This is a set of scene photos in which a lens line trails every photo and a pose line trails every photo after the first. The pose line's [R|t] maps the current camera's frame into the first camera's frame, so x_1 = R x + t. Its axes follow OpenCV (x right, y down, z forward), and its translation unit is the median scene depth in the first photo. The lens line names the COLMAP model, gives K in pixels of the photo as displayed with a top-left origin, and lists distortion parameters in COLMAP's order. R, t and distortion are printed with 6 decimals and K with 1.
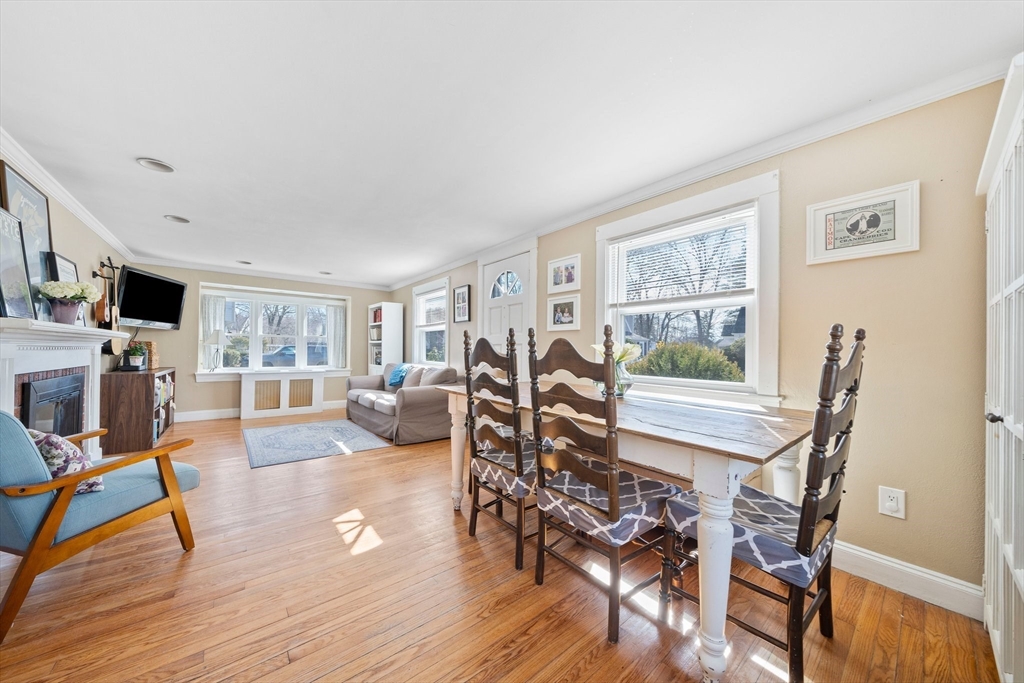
lens RADIAL K [[354.5, 0, 506.5], [0, 354.5, 346.7], [0, 0, 1]] dist [-0.009739, 0.000297]
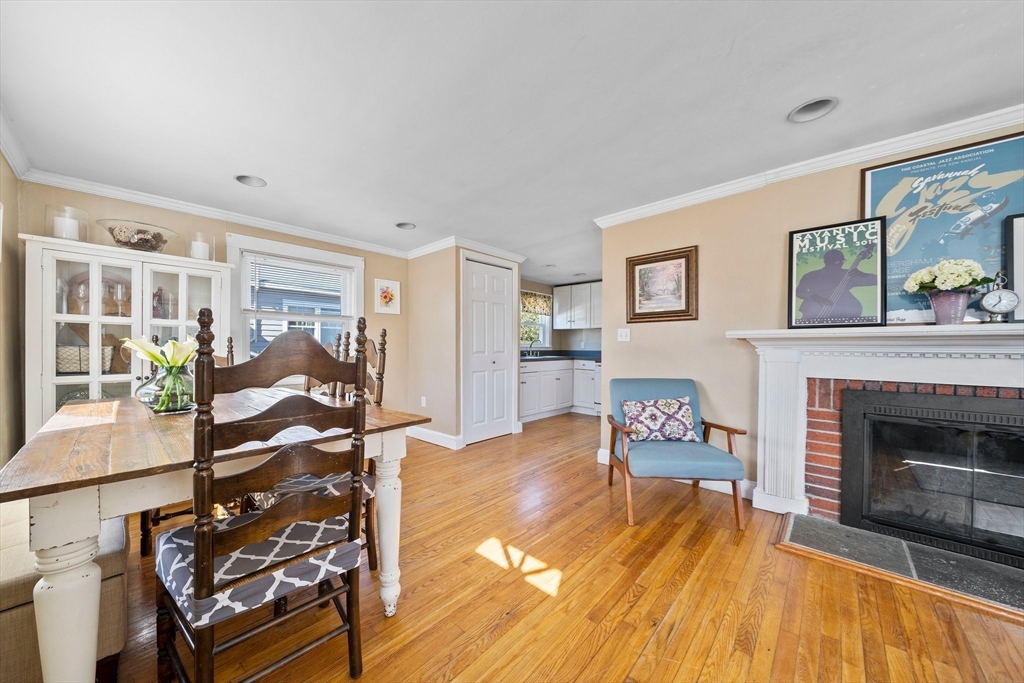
lens RADIAL K [[354.5, 0, 512.0], [0, 354.5, 353.3], [0, 0, 1]] dist [-0.009739, 0.000297]
pose [[-0.986713, -0.011792, -0.162042, -0.242585], [-0.012970, 0.999897, 0.006213, 0.005487], [0.161952, 0.008232, -0.986764, 1.634082]]
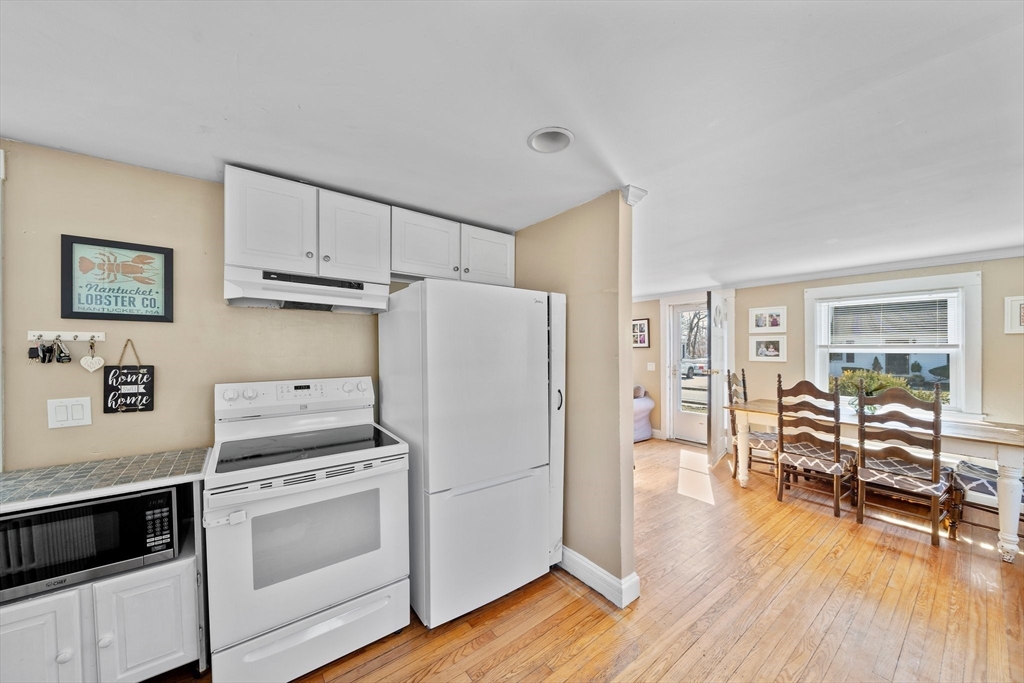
lens RADIAL K [[354.5, 0, 504.2], [0, 354.5, 349.4], [0, 0, 1]] dist [-0.009739, 0.000297]
pose [[0.998924, -0.008971, -0.045503, -1.093631], [0.009345, 0.999924, 0.008018, -0.153126], [0.045428, -0.008435, 0.998932, -0.560347]]
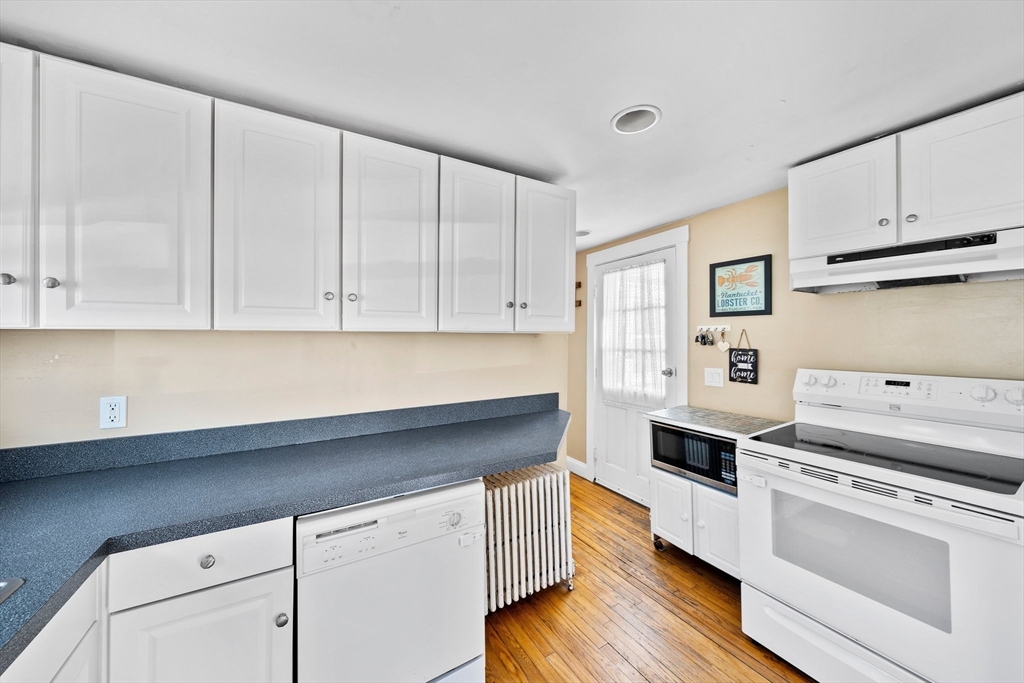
lens RADIAL K [[354.5, 0, 503.7], [0, 354.5, 333.5], [0, 0, 1]] dist [-0.009739, 0.000297]
pose [[-0.162608, -0.016072, -0.986560, -0.813026], [0.012349, 0.999756, -0.018322, -0.153970], [0.986613, -0.015163, -0.162370, -0.377978]]
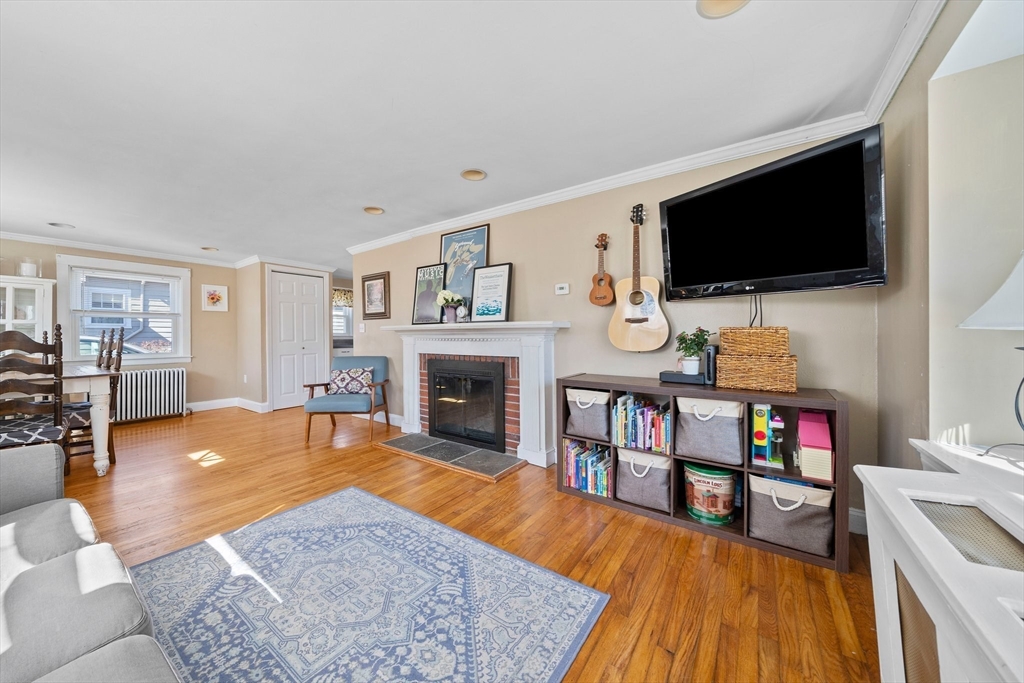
lens RADIAL K [[354.5, 0, 509.7], [0, 354.5, 335.5], [0, 0, 1]] dist [-0.009739, 0.000297]
pose [[-0.958934, -0.006222, -0.283561, -1.112749], [-0.003168, 0.999932, -0.011226, 0.001927], [0.283611, -0.009867, -0.958889, 2.515938]]
